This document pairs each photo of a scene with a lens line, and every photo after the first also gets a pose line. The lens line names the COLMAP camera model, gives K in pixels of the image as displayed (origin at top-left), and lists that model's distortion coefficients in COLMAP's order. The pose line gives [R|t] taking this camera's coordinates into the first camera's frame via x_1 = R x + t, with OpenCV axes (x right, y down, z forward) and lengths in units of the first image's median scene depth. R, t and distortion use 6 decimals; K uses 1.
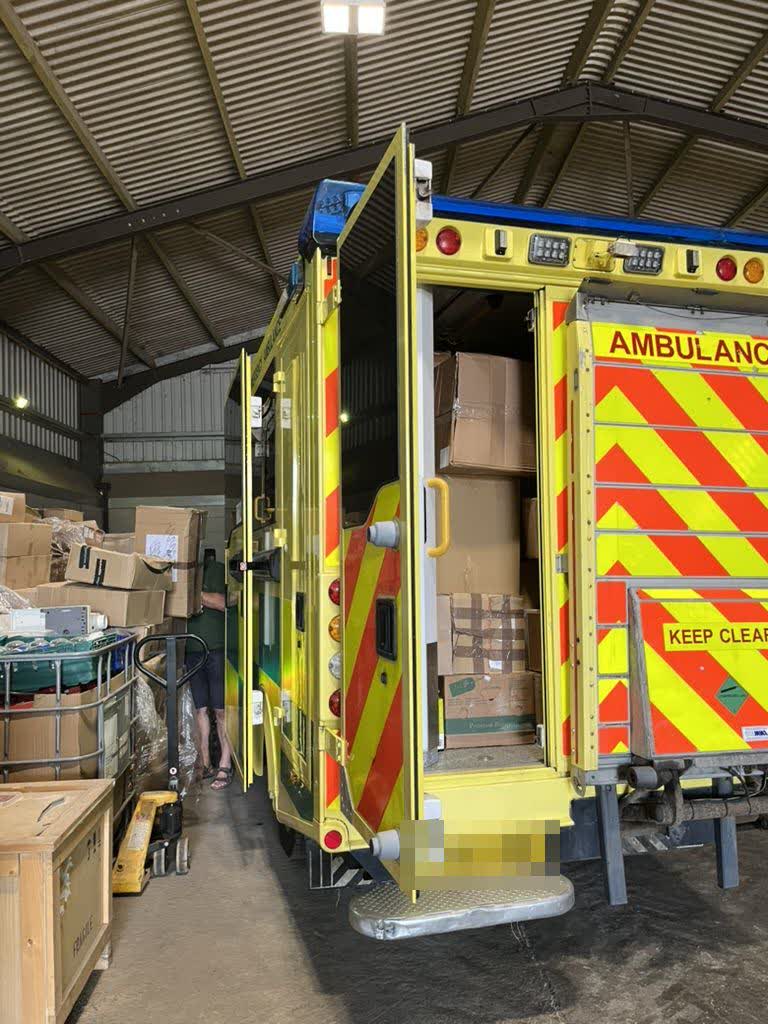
lens RADIAL K [[795.9, 0, 384.0], [0, 795.9, 512.0], [0, 0, 1]] dist [0.096406, -0.138987]
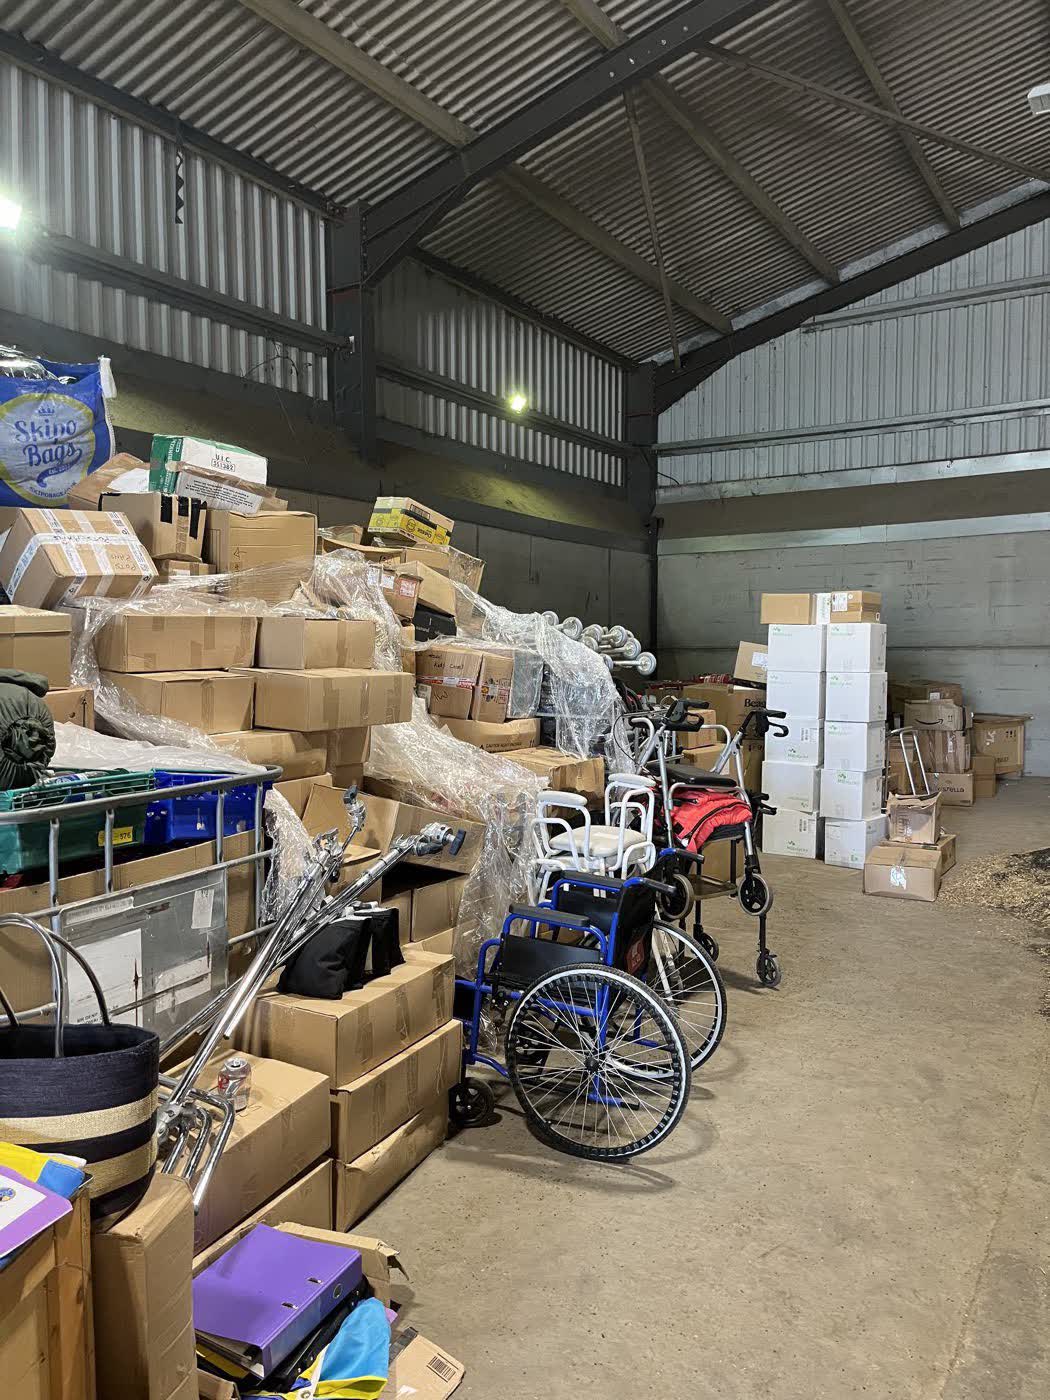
lens RADIAL K [[1088.1, 0, 525.0], [0, 1088.1, 700.0], [0, 0, 1]] dist [0.096406, -0.138987]
pose [[0.850074, 0.050372, -0.524248, 0.054792], [0.014167, 0.992869, 0.118370, 0.006712], [0.526472, -0.108050, 0.843299, 0.132458]]
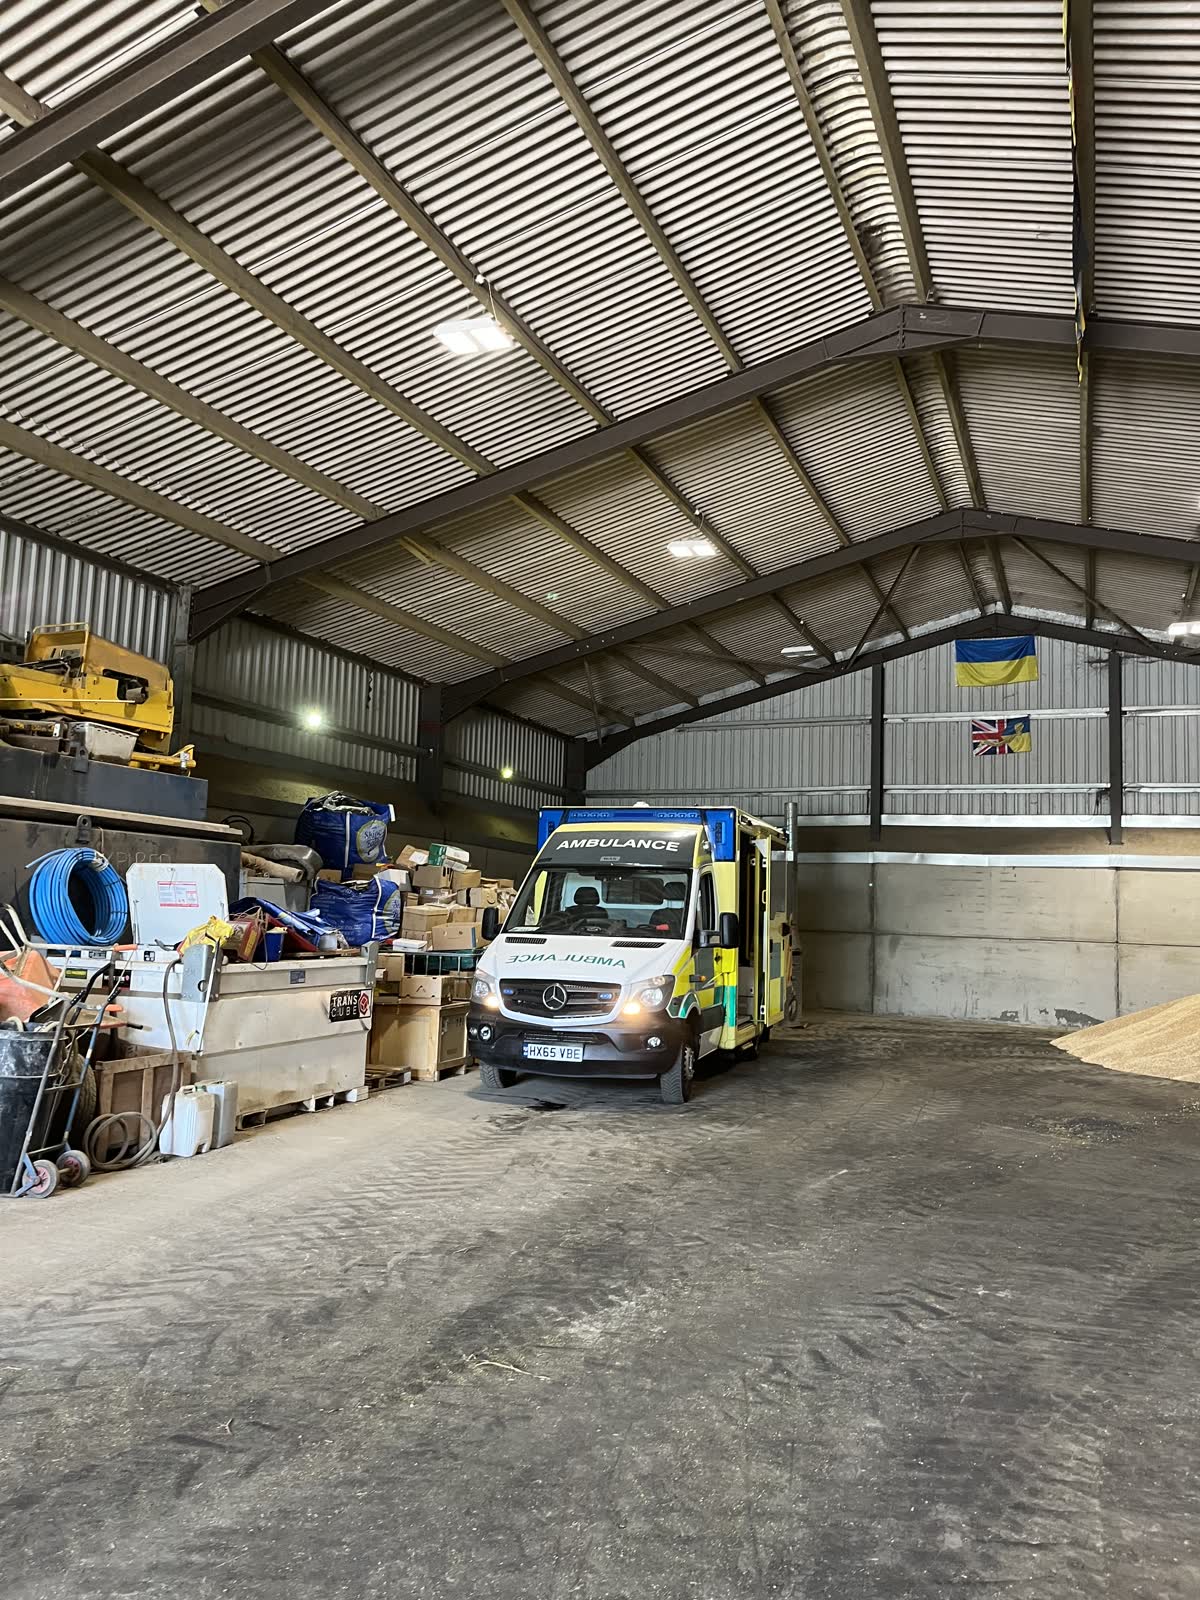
lens RADIAL K [[1243.6, 0, 600.0], [0, 1243.6, 800.0], [0, 0, 1]] dist [0.096406, -0.138987]
pose [[0.922322, 0.021064, -0.385849, 0.295680], [-0.034028, 0.999062, -0.026800, -0.042001], [0.384922, 0.037847, 0.922173, -0.489524]]
